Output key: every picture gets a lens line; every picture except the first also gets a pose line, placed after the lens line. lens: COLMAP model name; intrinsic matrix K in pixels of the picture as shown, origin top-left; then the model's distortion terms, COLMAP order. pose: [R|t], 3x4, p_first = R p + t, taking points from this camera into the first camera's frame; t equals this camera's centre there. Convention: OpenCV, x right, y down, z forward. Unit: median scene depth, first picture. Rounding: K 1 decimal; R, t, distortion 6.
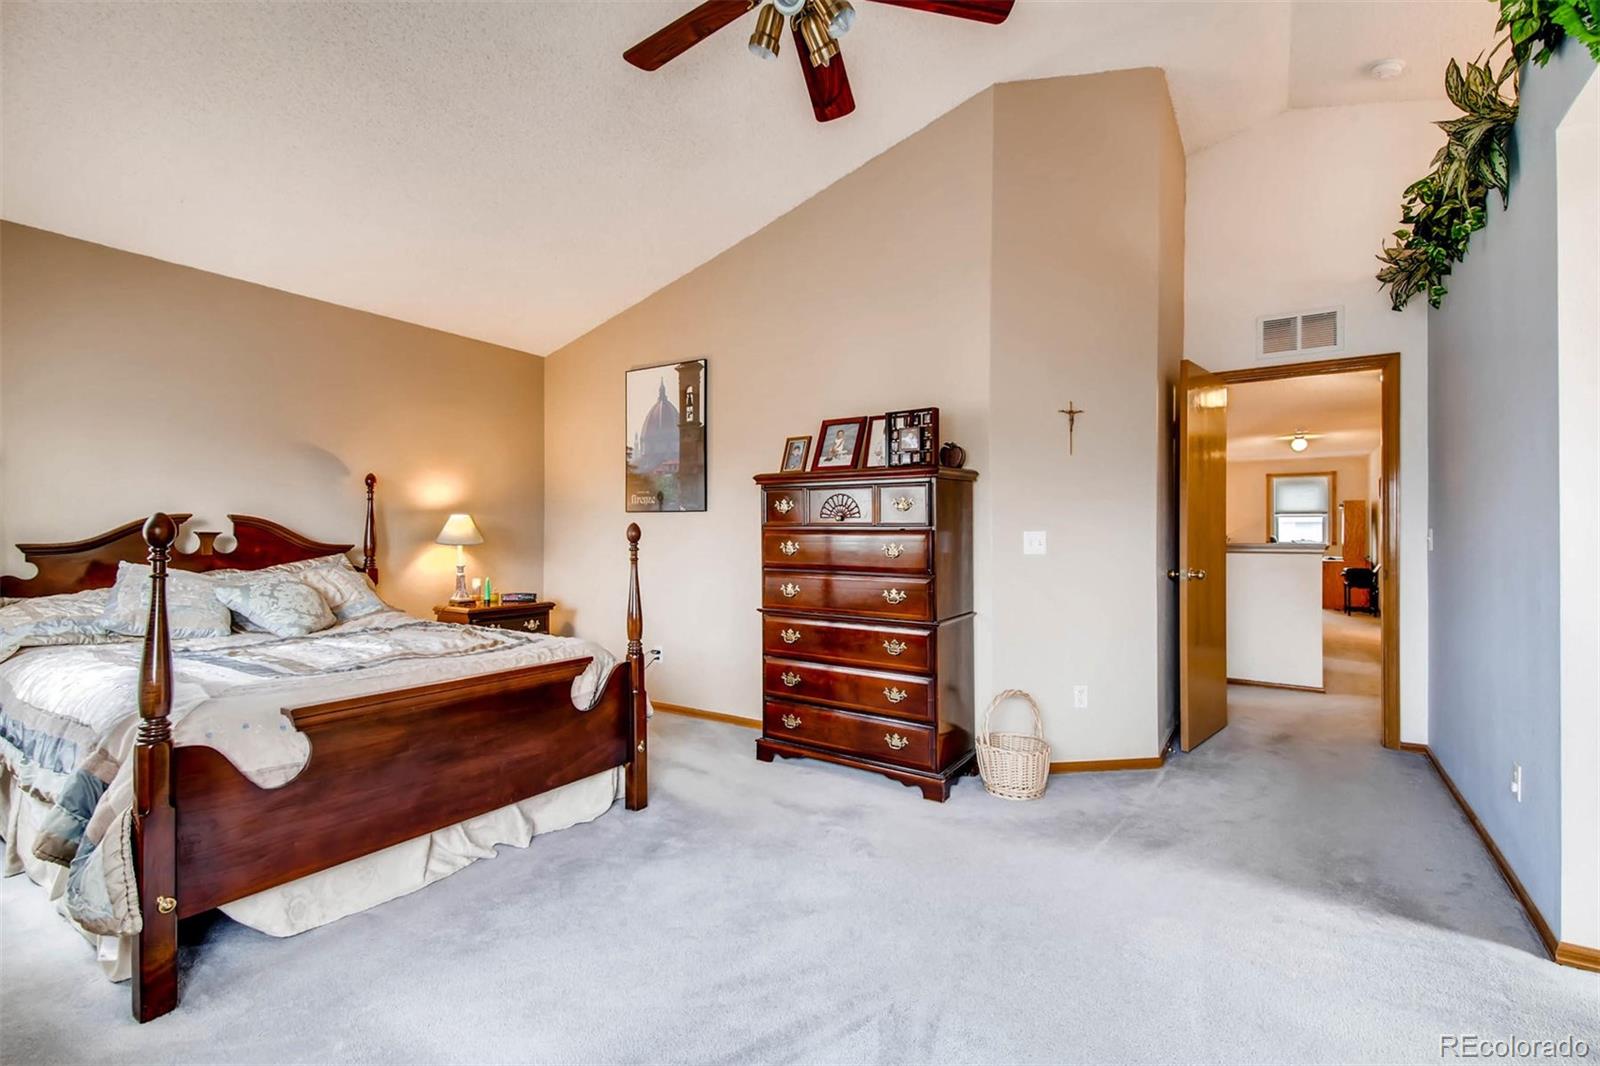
lens RADIAL K [[717.4, 0, 791.5], [0, 717.4, 531.0], [0, 0, 1]] dist [0.051885, -0.026082]
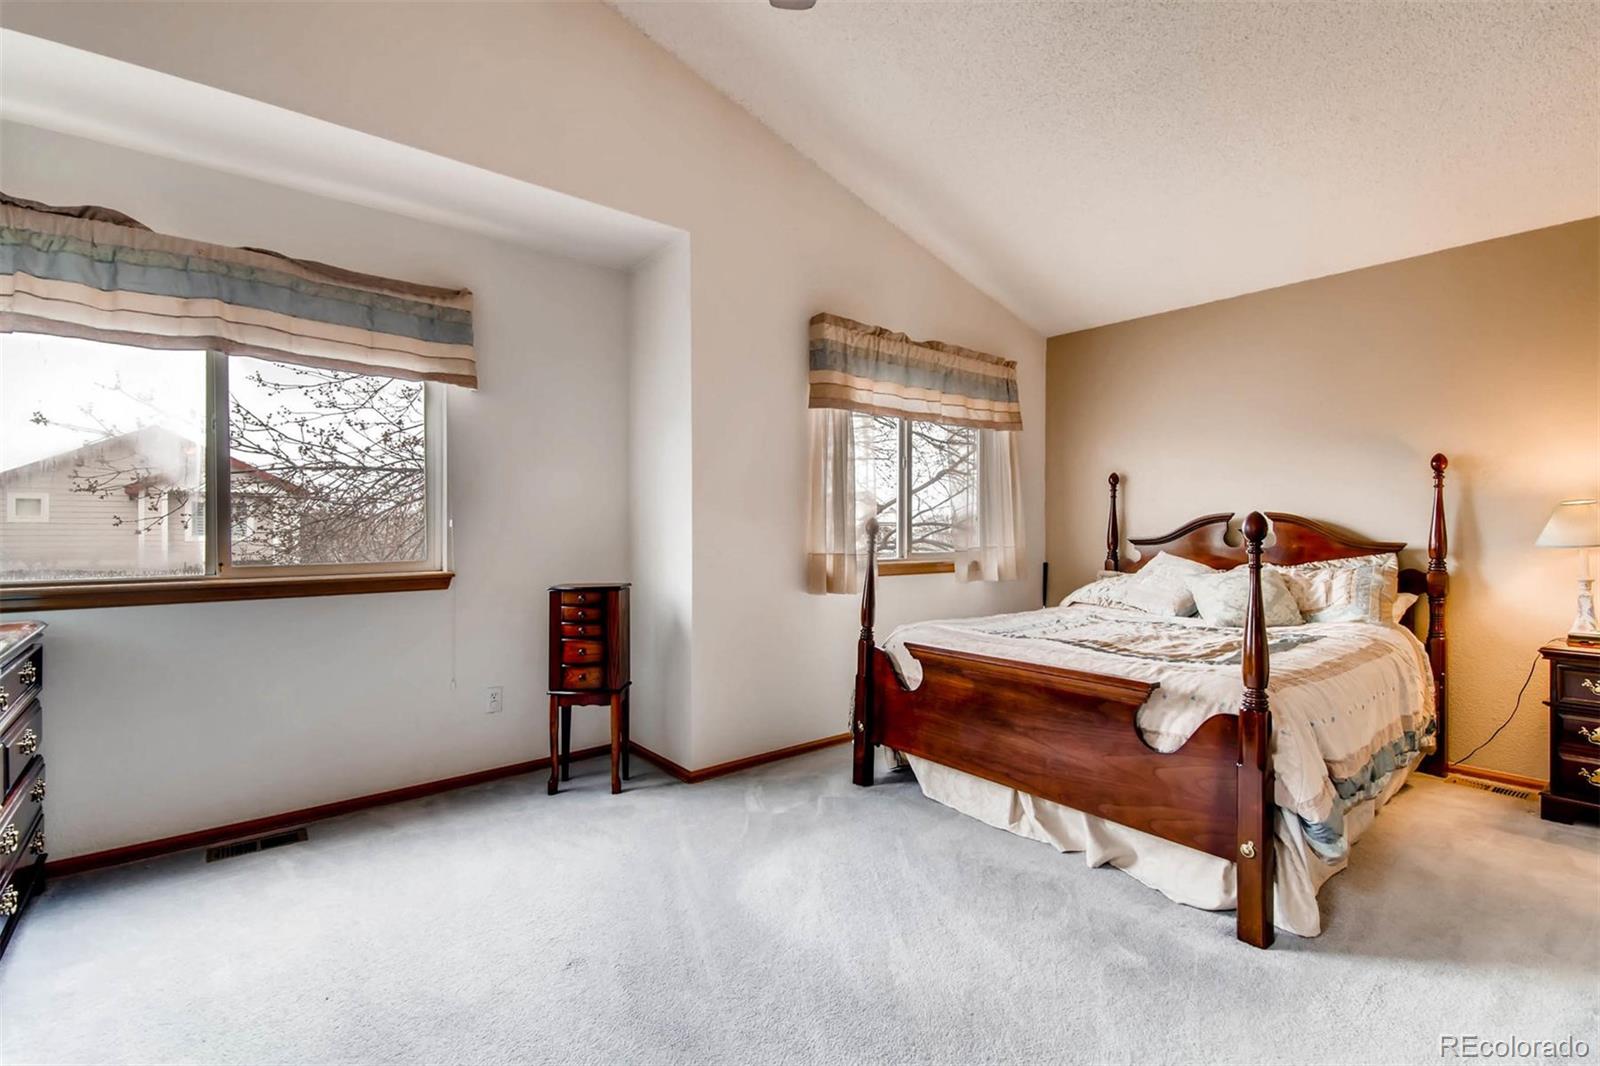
lens RADIAL K [[717.4, 0, 791.5], [0, 717.4, 531.0], [0, 0, 1]] dist [0.051885, -0.026082]
pose [[-0.278848, 0.000461, -0.960335, 0.553126], [0.001940, 0.999998, -0.000083, 0.005547], [0.960333, -0.001886, -0.278848, 0.779670]]
